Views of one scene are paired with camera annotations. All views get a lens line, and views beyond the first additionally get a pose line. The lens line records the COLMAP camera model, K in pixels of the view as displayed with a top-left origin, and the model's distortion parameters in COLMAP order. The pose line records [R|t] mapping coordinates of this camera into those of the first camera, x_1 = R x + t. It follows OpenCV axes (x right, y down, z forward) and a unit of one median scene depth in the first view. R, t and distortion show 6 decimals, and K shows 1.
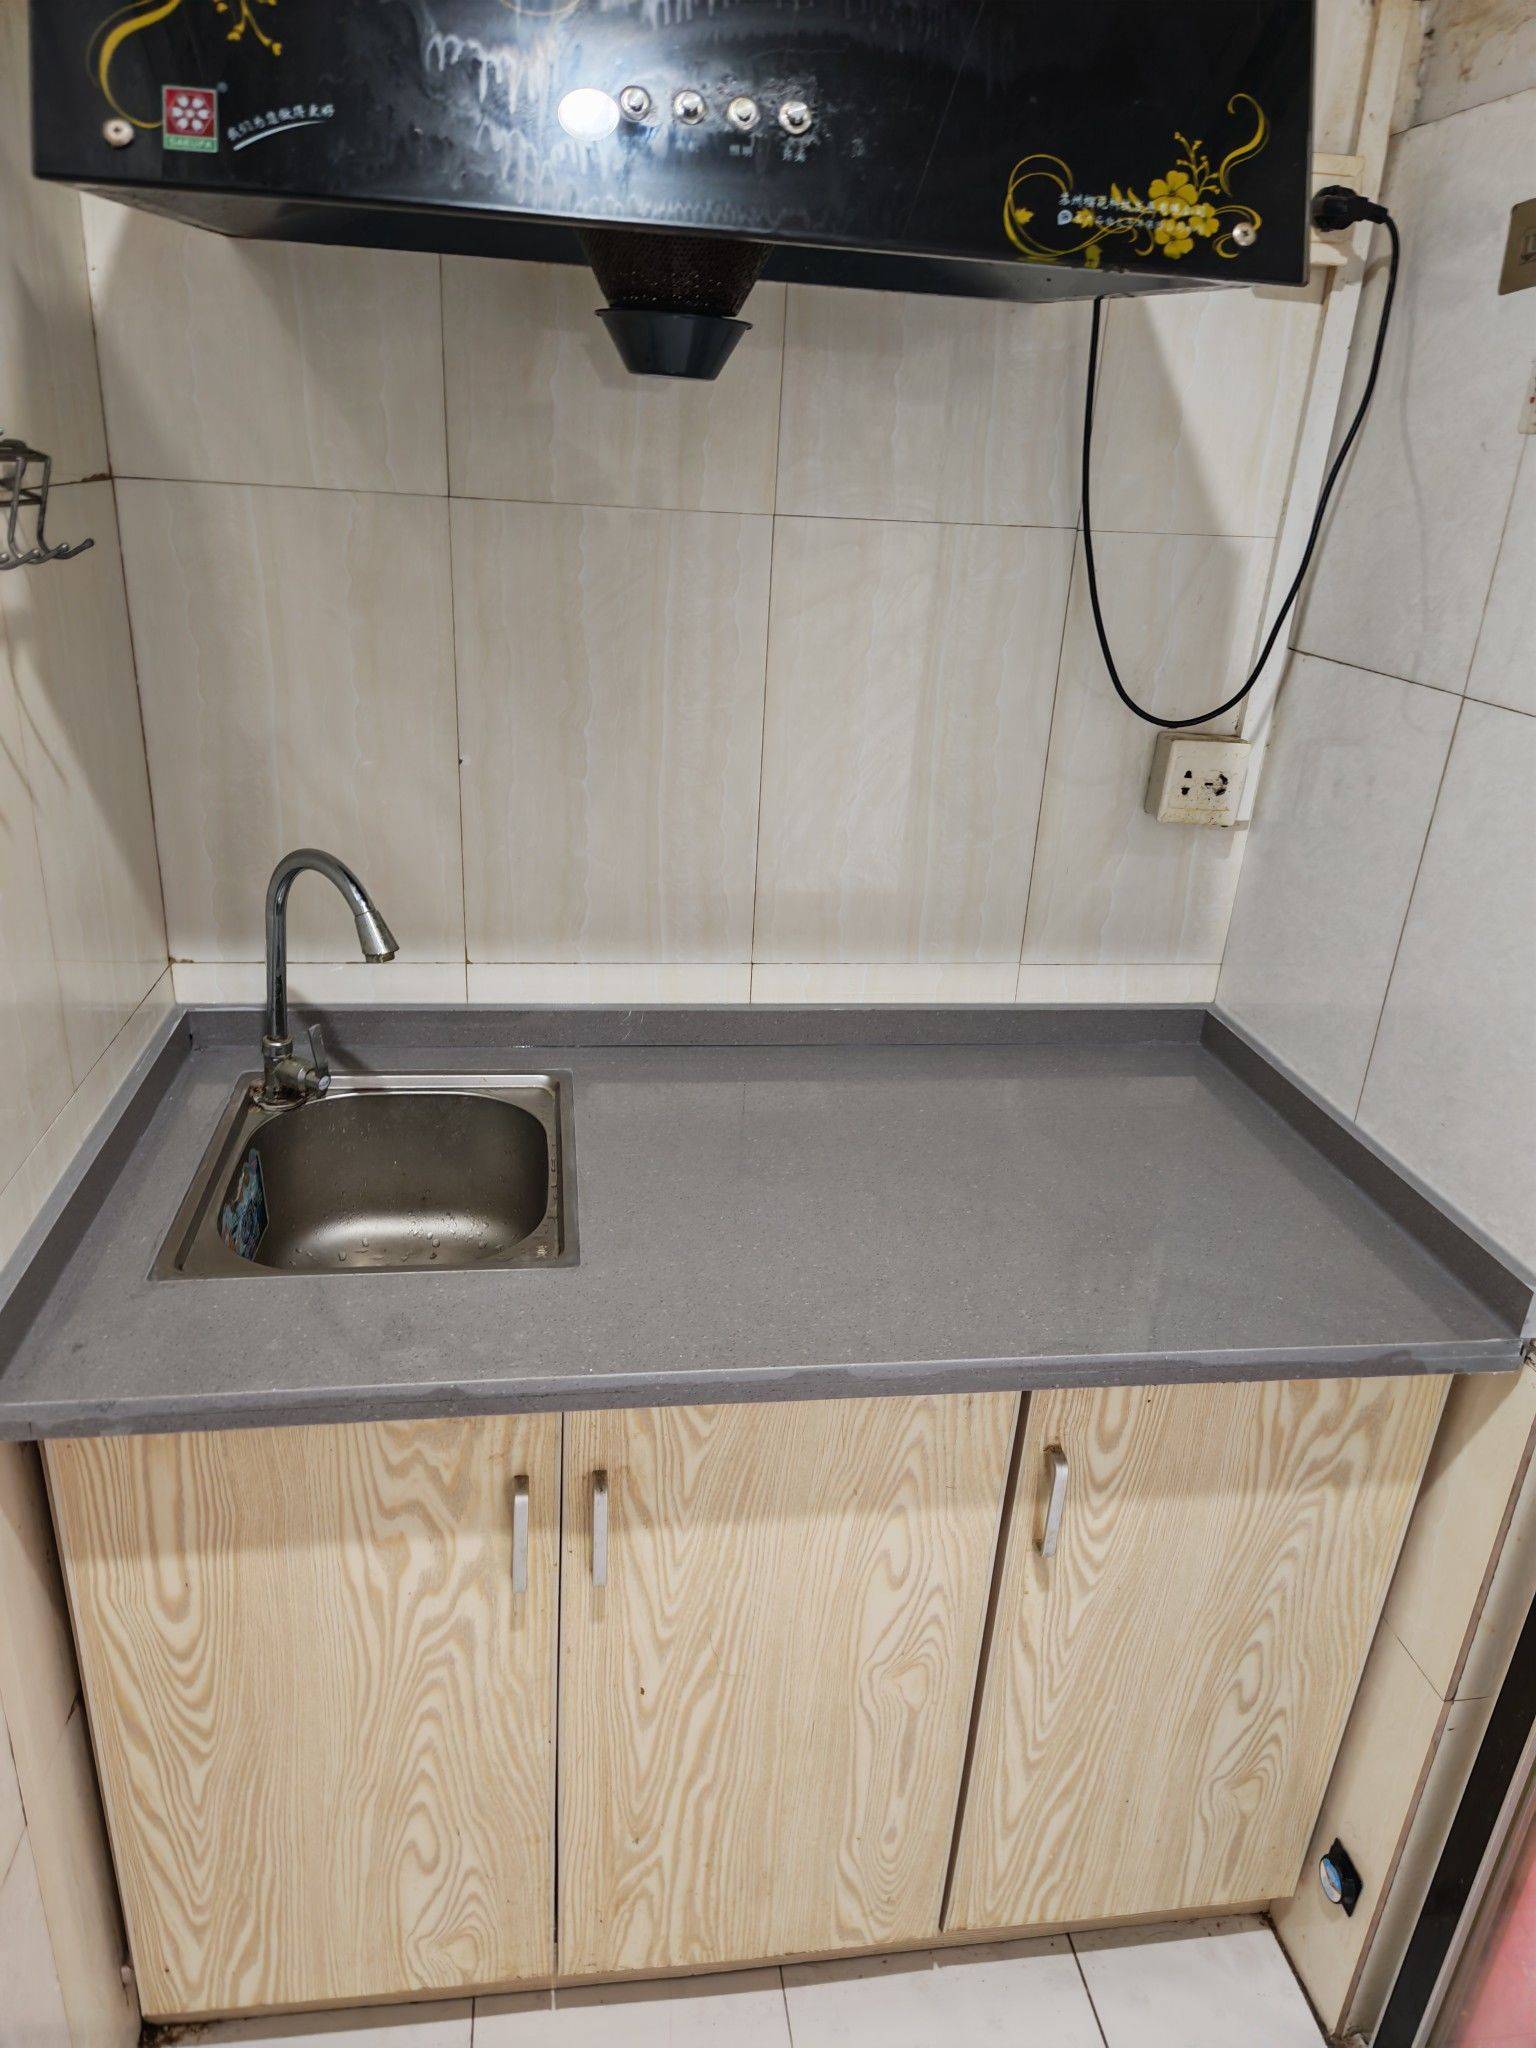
lens RADIAL K [[1410.7, 0, 768.0], [0, 1410.7, 1024.0], [0, 0, 1]] dist [0.102184, -0.117013]
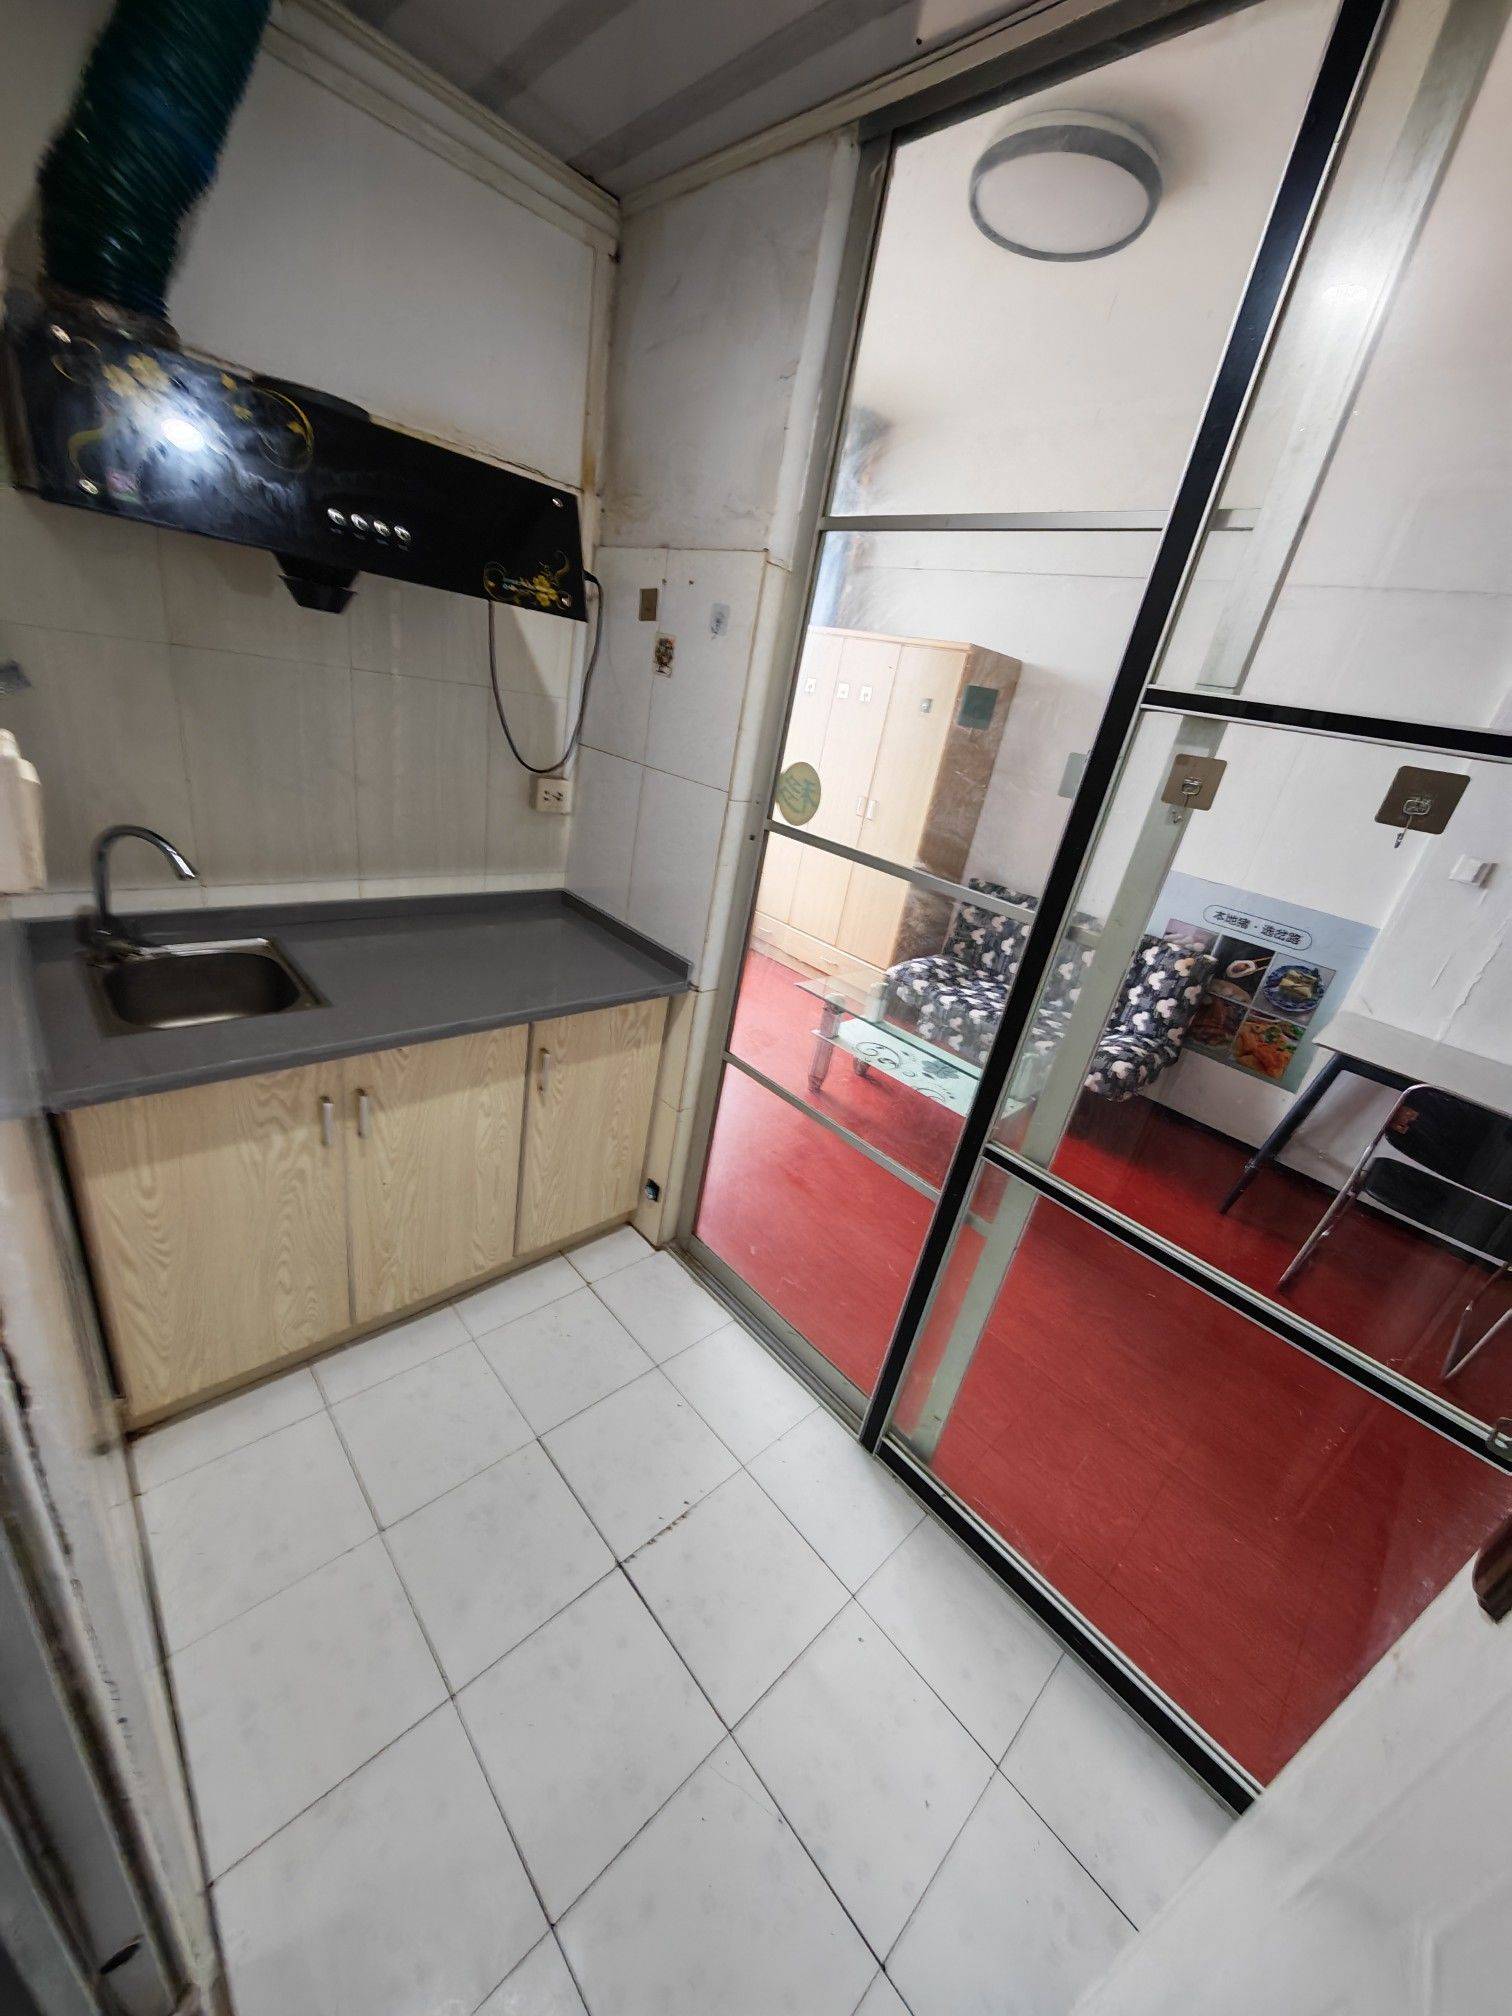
lens RADIAL K [[734.8, 0, 756.0], [0, 734.8, 1008.0], [0, 0, 1]] dist [0.005380, 0.000101]
pose [[0.815625, -0.157337, 0.556777, -0.220945], [0.101499, 0.986302, 0.130028, 0.080606], [-0.569608, -0.049542, 0.820422, -0.342515]]
